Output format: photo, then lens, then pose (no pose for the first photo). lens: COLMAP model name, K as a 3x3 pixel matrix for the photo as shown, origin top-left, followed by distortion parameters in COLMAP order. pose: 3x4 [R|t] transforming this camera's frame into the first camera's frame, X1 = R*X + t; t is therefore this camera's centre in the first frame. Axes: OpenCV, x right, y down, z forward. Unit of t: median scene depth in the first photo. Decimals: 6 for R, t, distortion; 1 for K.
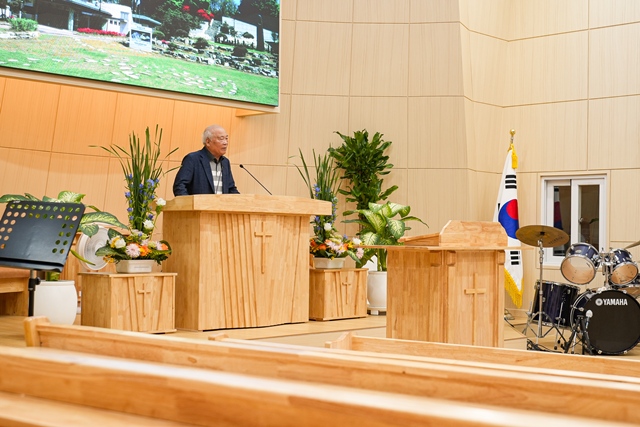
lens RADIAL K [[1012.0, 0, 317.2], [0, 1012.0, 213.6], [0, 0, 1]] dist [0.301521, 0.000000]
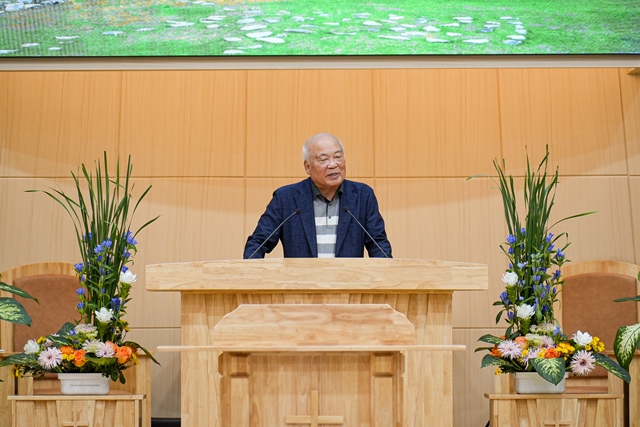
lens RADIAL K [[4323.2, 0, 320.0], [0, 4323.2, 213.1], [0, 0, 1]] dist [1.093791, 0.000000]
pose [[0.694659, -0.028112, -0.718790, 1.574216], [0.022502, 0.999596, -0.017348, -0.001459], [0.718988, -0.004123, 0.695011, -0.610067]]
